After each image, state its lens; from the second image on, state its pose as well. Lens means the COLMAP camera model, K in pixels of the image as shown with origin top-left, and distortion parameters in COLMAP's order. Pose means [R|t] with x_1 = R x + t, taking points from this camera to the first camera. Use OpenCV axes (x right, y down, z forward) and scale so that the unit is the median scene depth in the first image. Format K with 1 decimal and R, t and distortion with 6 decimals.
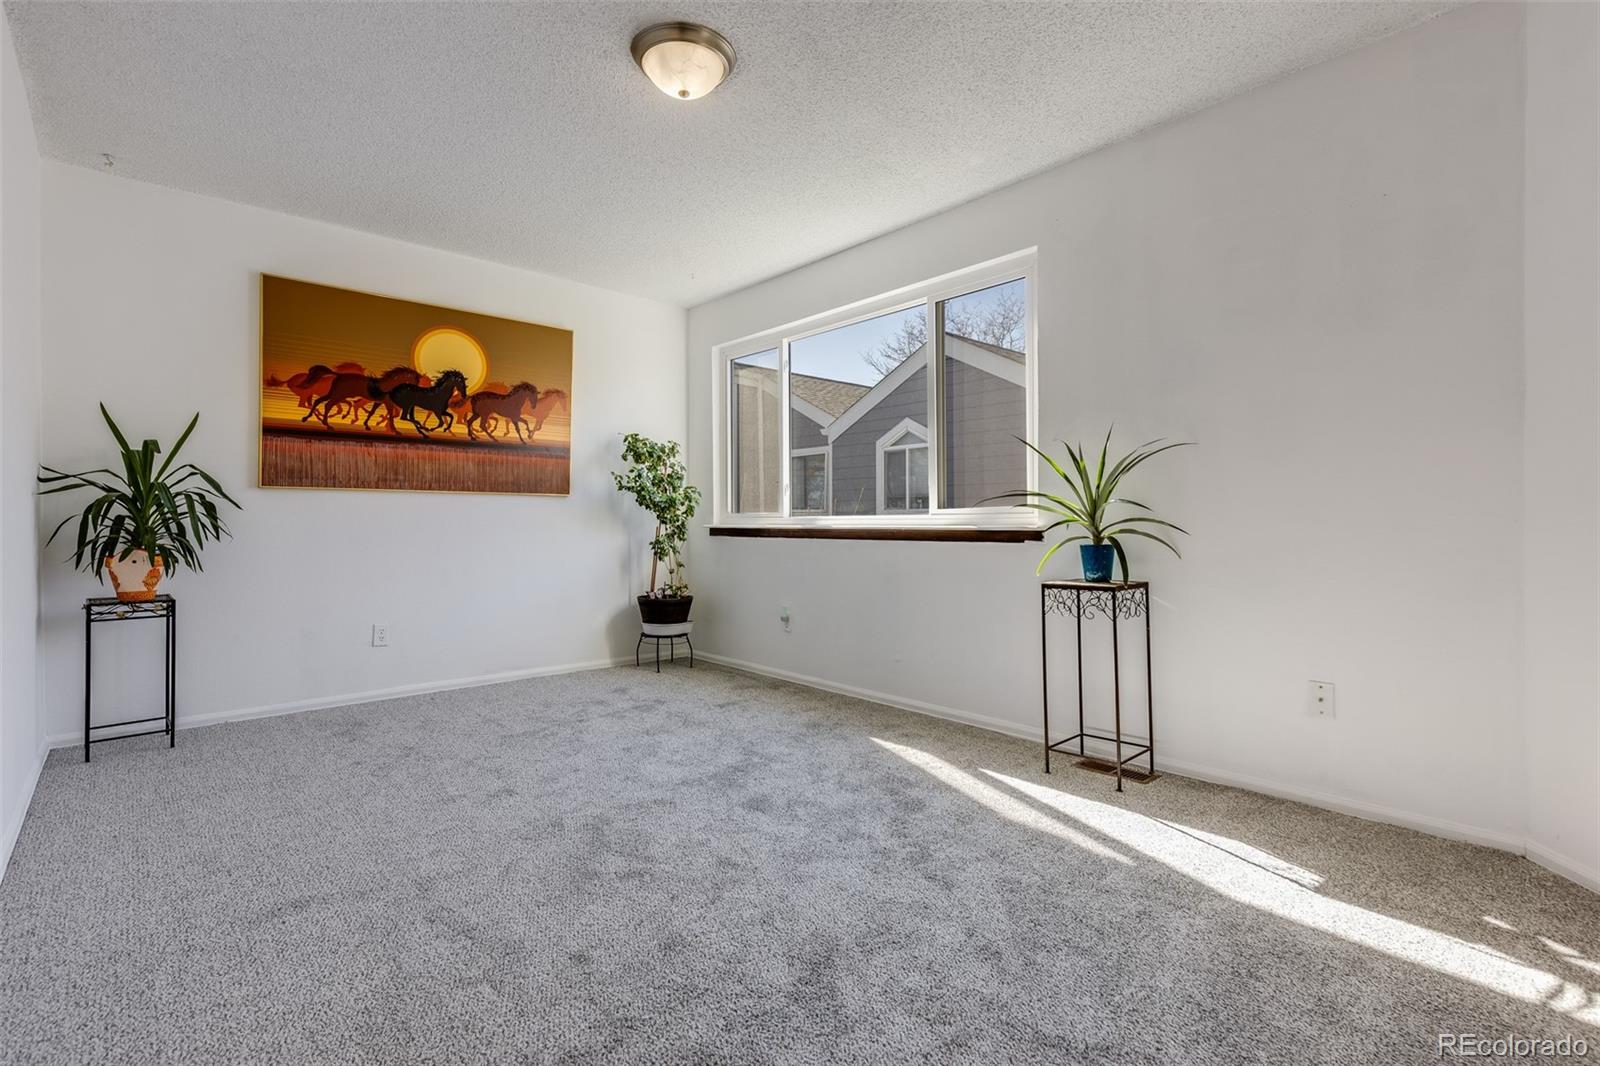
lens RADIAL K [[748.8, 0, 802.2], [0, 748.8, 529.6], [0, 0, 1]] dist [0.004873, -0.000483]
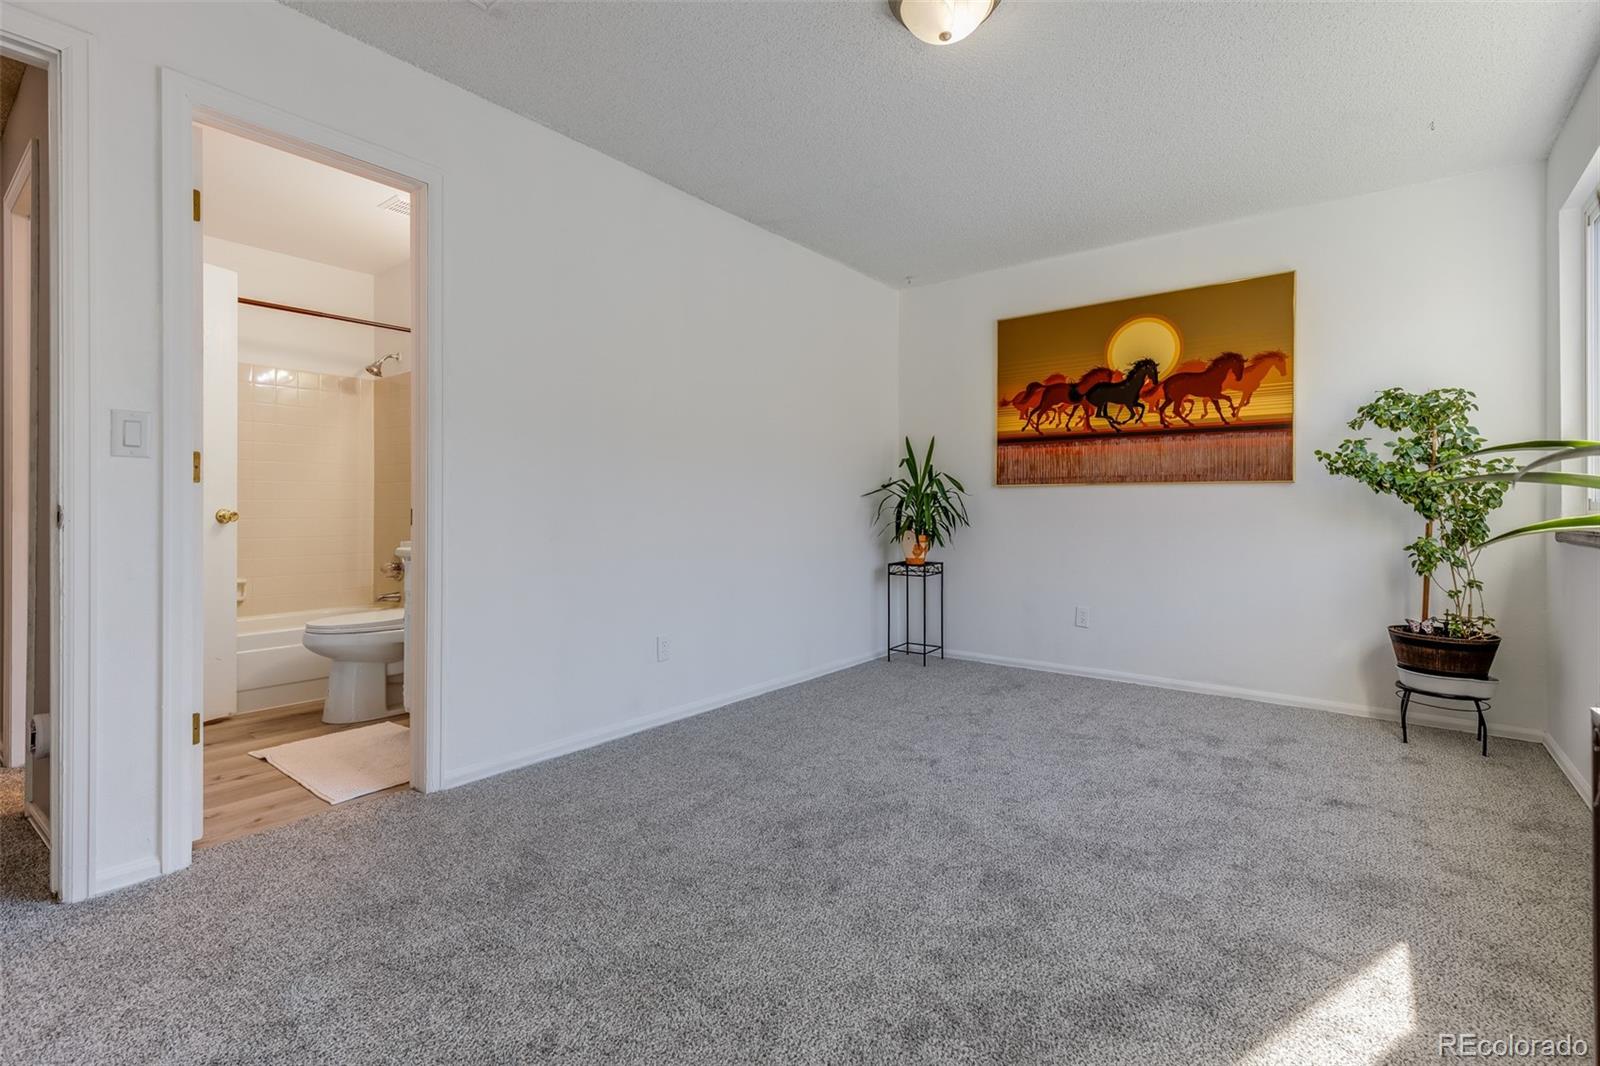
lens RADIAL K [[721.2, 0, 806.7], [0, 721.2, 517.3], [0, 0, 1]] dist [0.000979, -0.000898]
pose [[0.172263, 0.010207, -0.984998, 0.400692], [-0.014460, 0.999865, 0.007832, -0.007131], [0.984945, 0.012894, 0.172387, 0.419963]]
